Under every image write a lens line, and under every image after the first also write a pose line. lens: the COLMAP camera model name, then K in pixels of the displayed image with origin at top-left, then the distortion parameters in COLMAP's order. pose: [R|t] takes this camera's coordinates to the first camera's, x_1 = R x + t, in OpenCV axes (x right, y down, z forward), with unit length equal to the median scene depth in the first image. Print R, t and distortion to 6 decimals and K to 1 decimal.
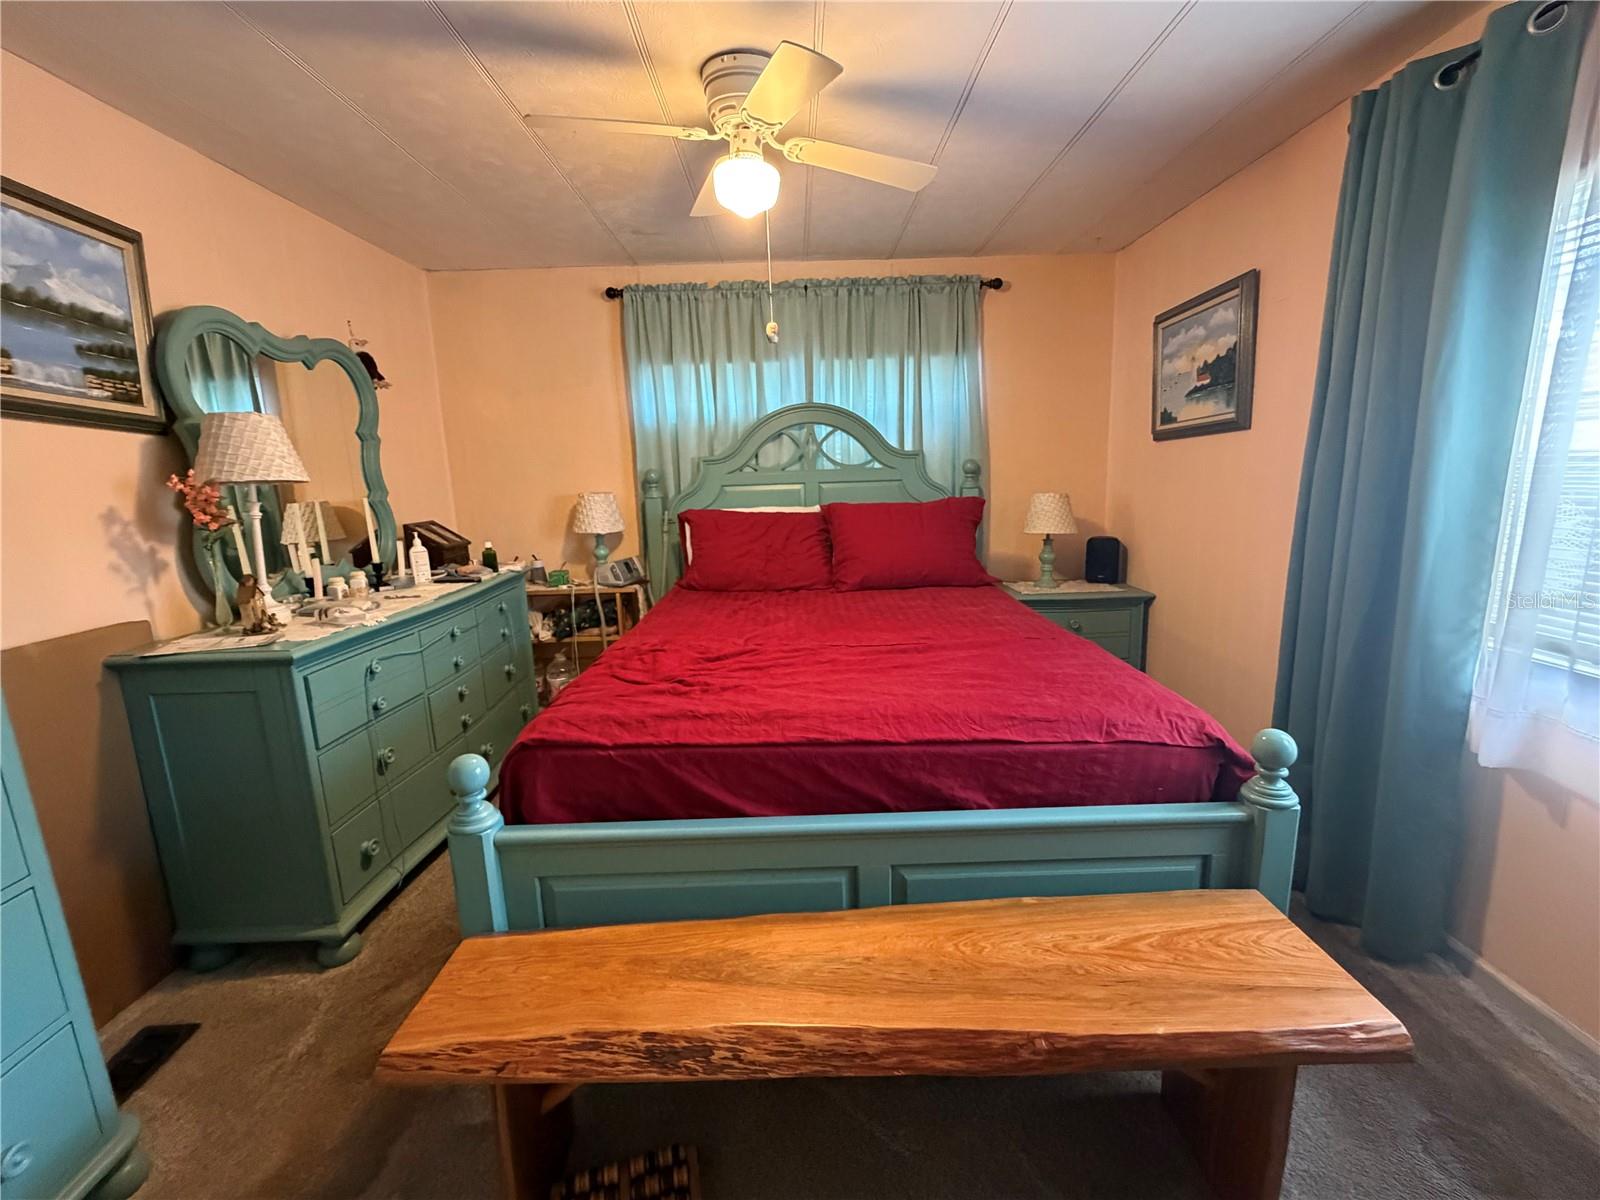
lens RADIAL K [[638.7, 0, 794.2], [0, 638.7, 597.1], [0, 0, 1]] dist [0.002873, -0.000173]
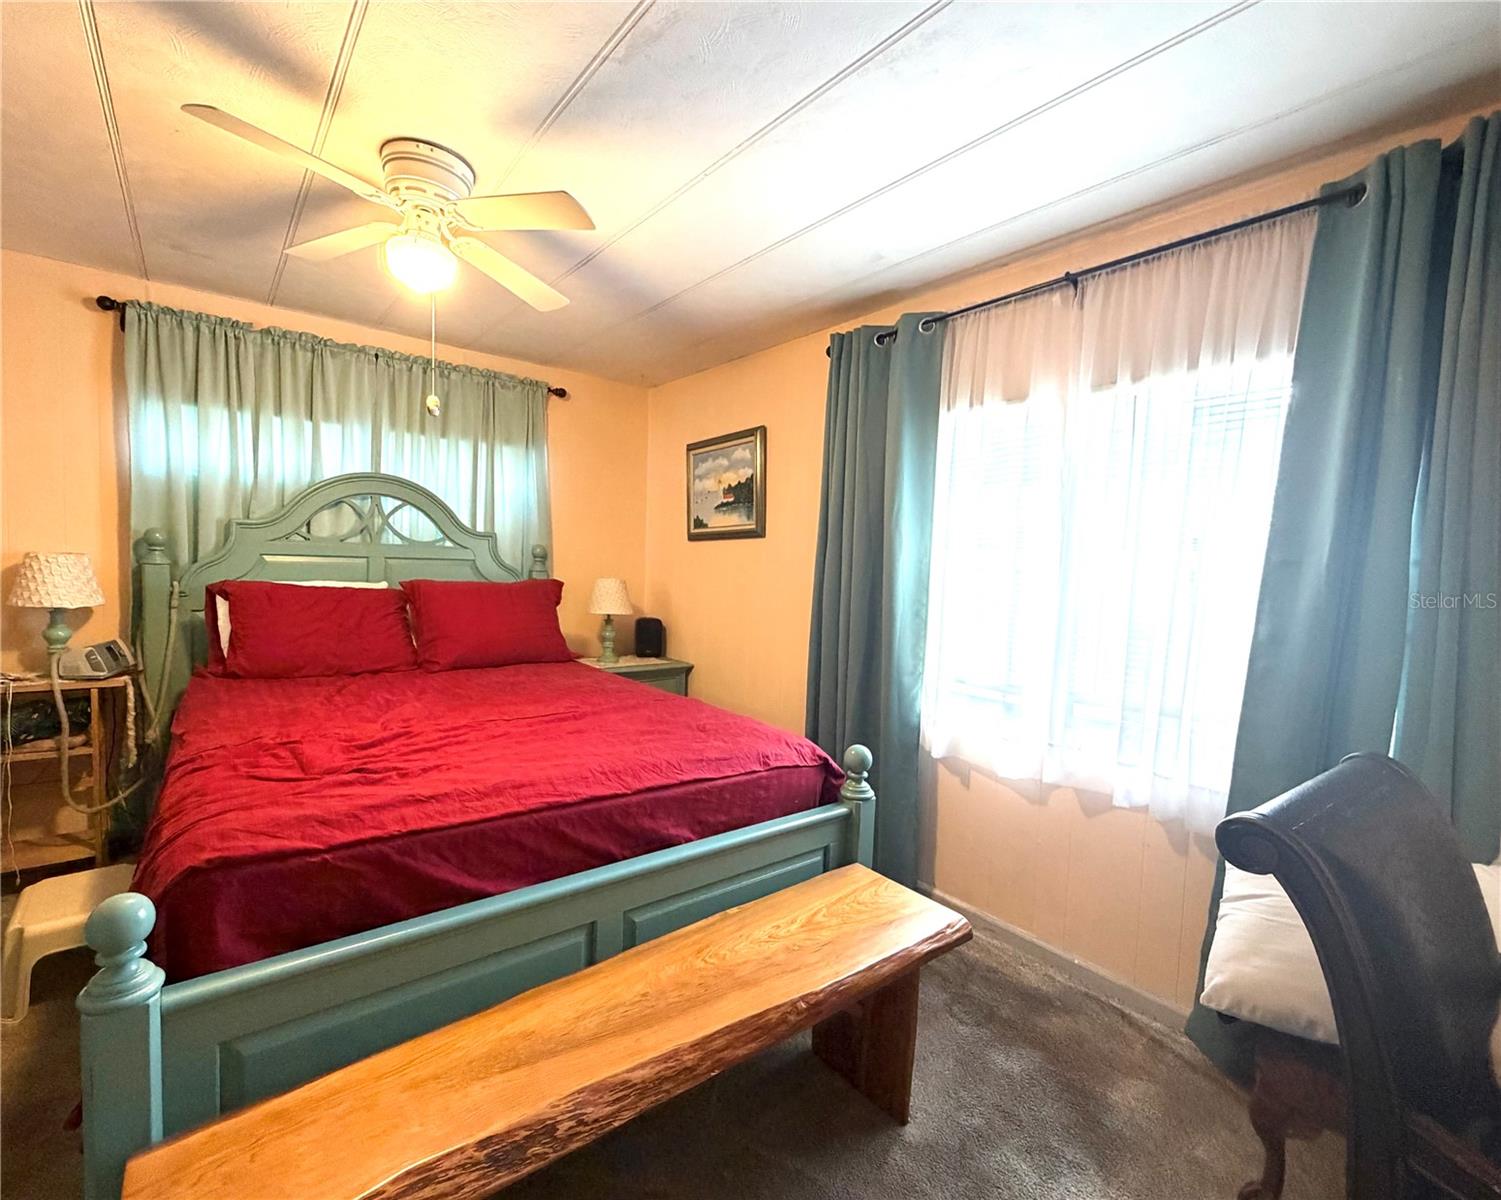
lens RADIAL K [[591.3, 0, 749.5], [0, 591.3, 602.9], [0, 0, 1]] dist [0.004391, 0.000169]
pose [[0.829644, 0.016805, 0.558039, -0.203268], [0.048228, 0.993653, -0.101625, 0.012405], [-0.556205, 0.111226, 0.823568, 0.002472]]
